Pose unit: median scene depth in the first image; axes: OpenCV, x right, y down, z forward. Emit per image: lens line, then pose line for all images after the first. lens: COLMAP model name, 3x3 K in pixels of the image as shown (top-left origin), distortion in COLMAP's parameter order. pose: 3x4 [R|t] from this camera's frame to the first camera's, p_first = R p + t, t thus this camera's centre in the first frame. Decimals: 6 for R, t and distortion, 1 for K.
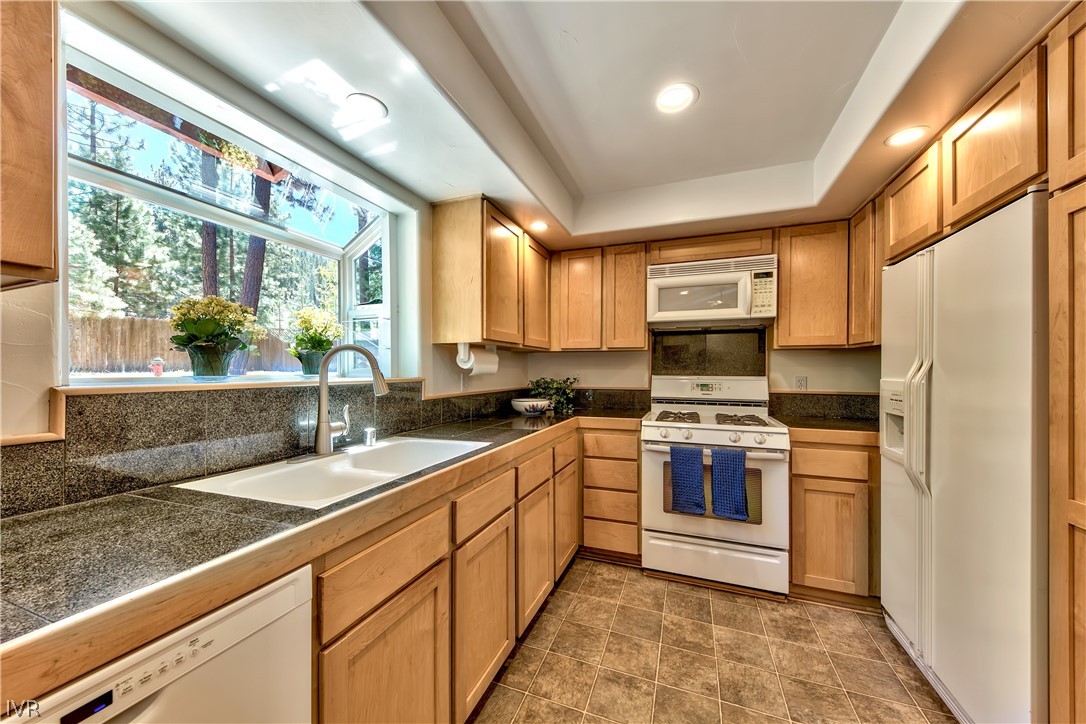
lens RADIAL K [[379.8, 0, 540.7], [0, 379.8, 369.8], [0, 0, 1]] dist [0.001045, 0.000017]
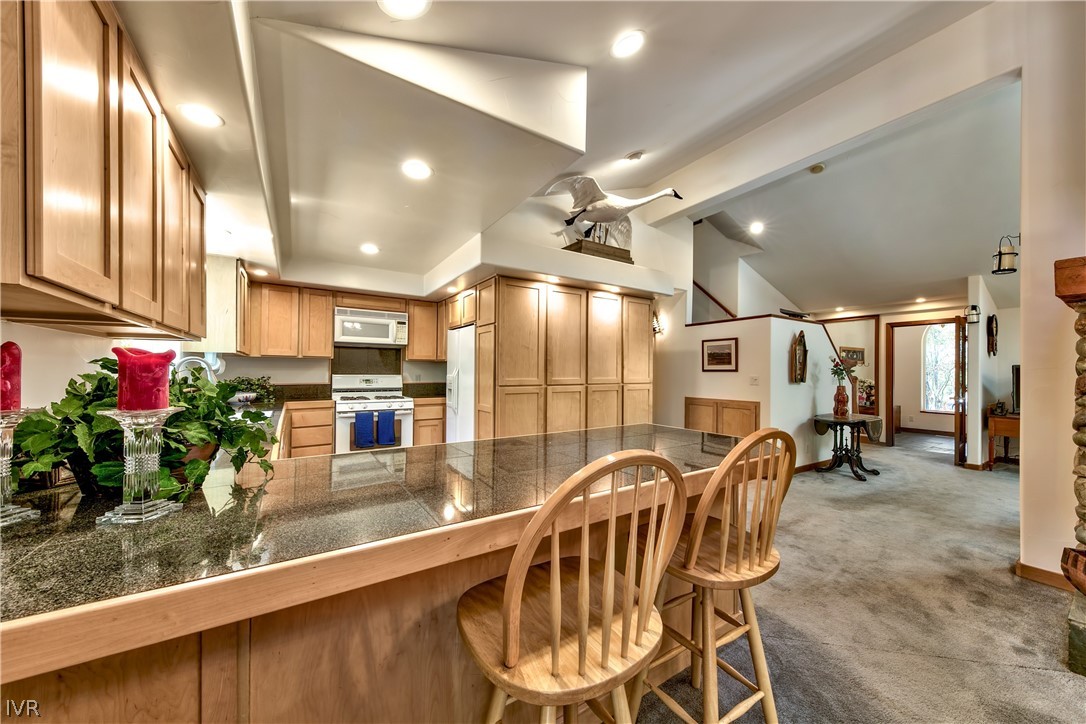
lens RADIAL K [[405.2, 0, 564.0], [0, 405.2, 369.0], [0, 0, 1]] dist [0.016398, 0.000019]
pose [[0.568944, 0.008292, 0.822335, -0.734874], [-0.005921, 0.999965, -0.005987, -0.004631], [-0.822355, -0.001463, 0.568973, -0.984185]]
